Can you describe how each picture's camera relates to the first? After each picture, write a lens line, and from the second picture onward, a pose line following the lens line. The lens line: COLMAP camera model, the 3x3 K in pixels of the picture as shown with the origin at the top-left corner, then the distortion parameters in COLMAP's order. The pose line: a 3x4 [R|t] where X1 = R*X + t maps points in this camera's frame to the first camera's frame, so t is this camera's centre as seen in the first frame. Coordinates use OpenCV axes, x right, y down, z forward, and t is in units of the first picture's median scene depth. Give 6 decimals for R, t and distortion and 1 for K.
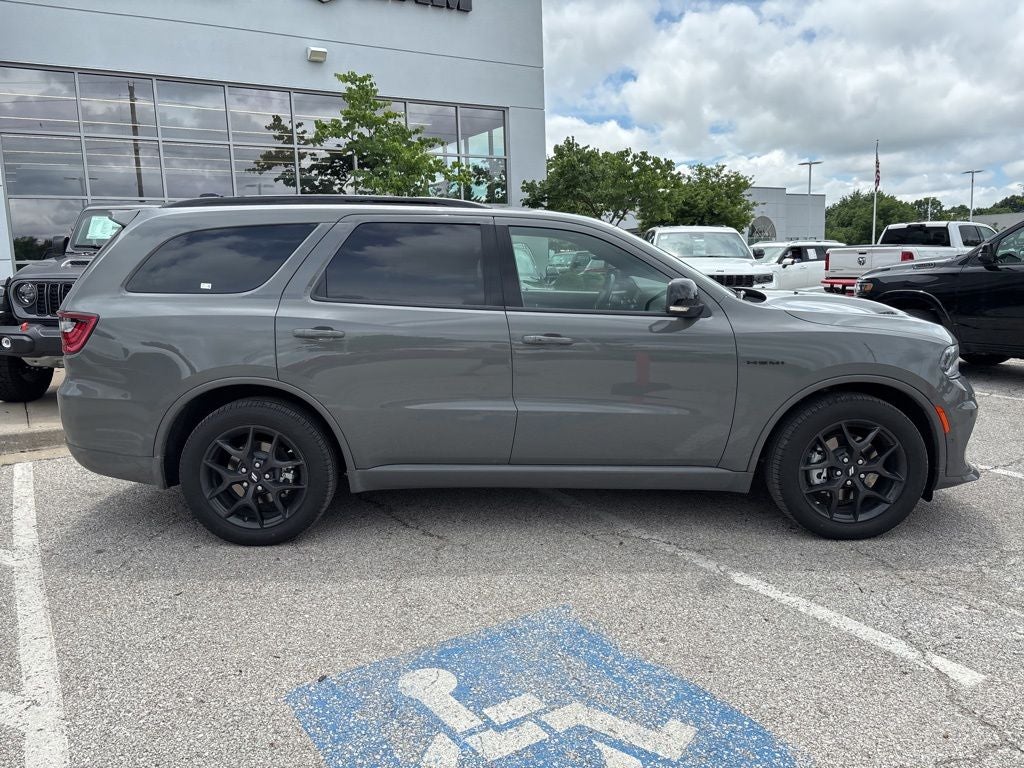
lens RADIAL K [[775.5, 0, 508.7], [0, 775.5, 373.3], [0, 0, 1]] dist [0.051107, -0.060537]
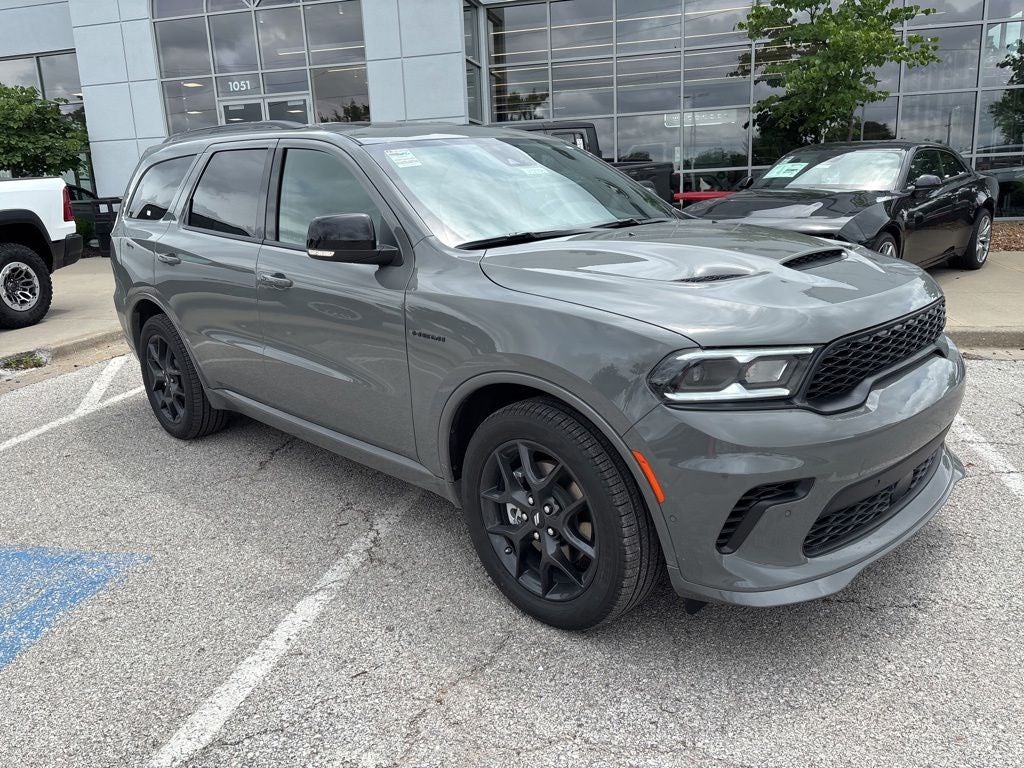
lens RADIAL K [[775.5, 0, 507.1], [0, 775.5, 383.8], [0, 0, 1]] dist [0.051107, -0.060537]
pose [[0.697880, 0.166203, -0.696663, 0.858087], [-0.077751, 0.984534, 0.156993, -0.085273], [0.711981, -0.055396, 0.700010, 0.542777]]
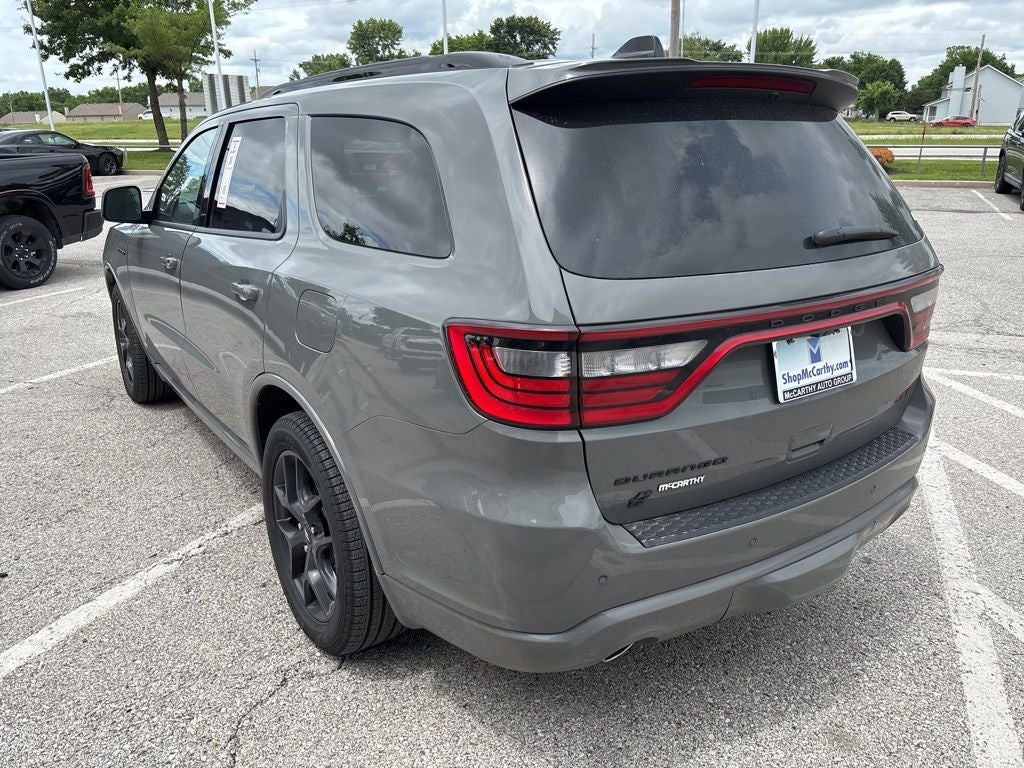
lens RADIAL K [[775.5, 0, 509.2], [0, 775.5, 379.0], [0, 0, 1]] dist [0.051107, -0.060537]
pose [[-0.565736, -0.229637, 0.791966, -0.888935], [0.144388, 0.918013, 0.369329, -0.266650], [-0.811847, 0.323293, -0.486196, 1.598797]]
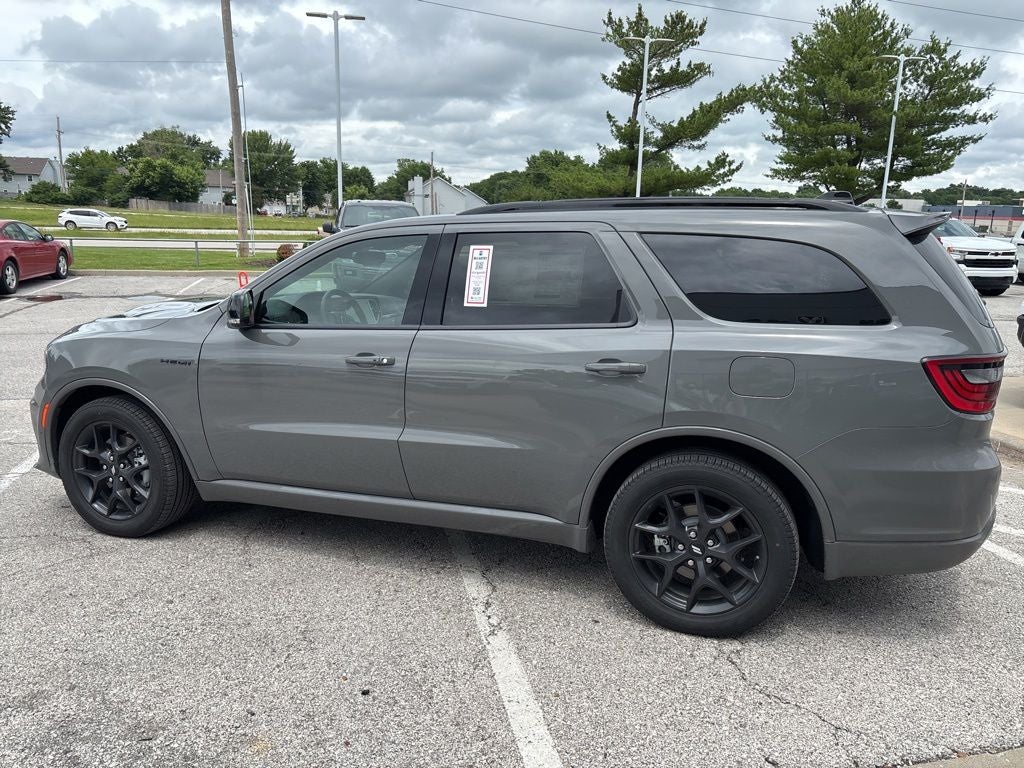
lens RADIAL K [[775.5, 0, 509.6], [0, 775.5, 382.2], [0, 0, 1]] dist [0.051107, -0.060537]
pose [[-0.942227, -0.063893, 0.328825, -0.400956], [0.051676, 0.942164, 0.331144, -0.384712], [-0.330965, 0.329005, -0.884431, 2.187642]]
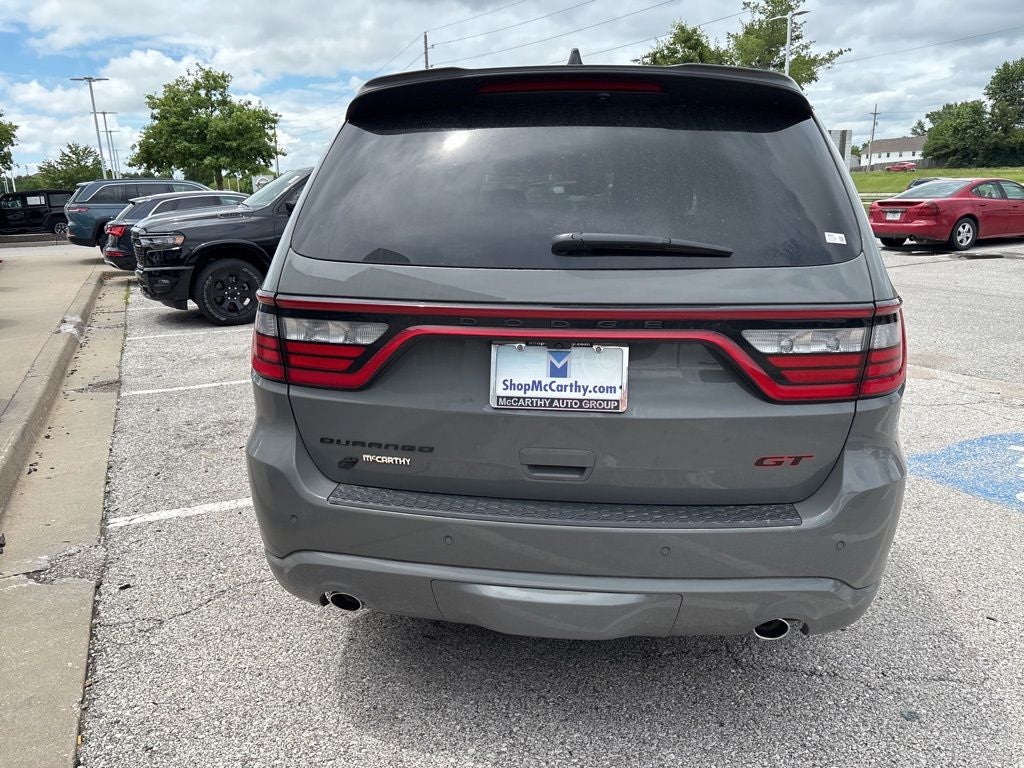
lens RADIAL K [[775.5, 0, 506.9], [0, 775.5, 383.7], [0, 0, 1]] dist [0.051107, -0.060537]
pose [[0.121586, -0.221658, 0.967515, -1.047223], [0.161849, 0.966128, 0.201001, -0.160723], [-0.979297, 0.132152, 0.153343, 1.166749]]
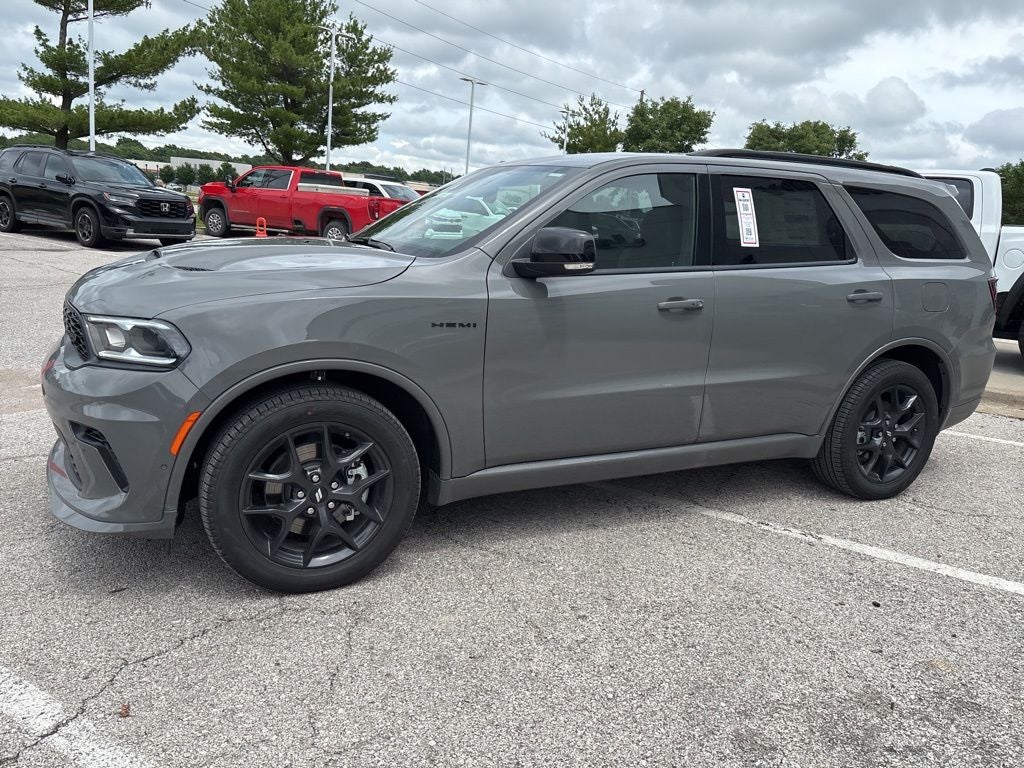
lens RADIAL K [[775.5, 0, 509.4], [0, 775.5, 374.5], [0, 0, 1]] dist [0.051107, -0.060537]
pose [[-0.893908, 0.046217, -0.445862, 0.600873], [-0.121385, 0.932548, 0.340030, -0.315376], [0.431503, 0.358077, -0.828002, 2.091951]]
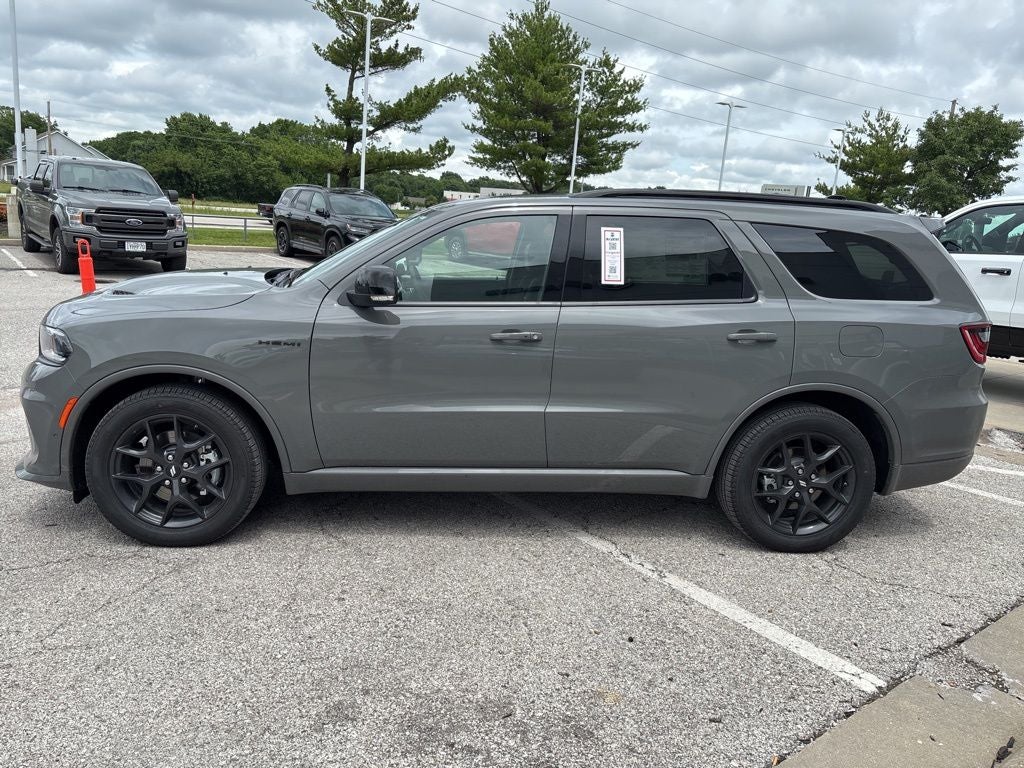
lens RADIAL K [[775.5, 0, 510.9], [0, 775.5, 381.1], [0, 0, 1]] dist [0.051107, -0.060537]
pose [[-0.994339, -0.026443, -0.102907, 0.147820], [-0.061363, 0.933602, 0.353018, -0.394440], [0.086739, 0.357334, -0.929940, 2.313589]]
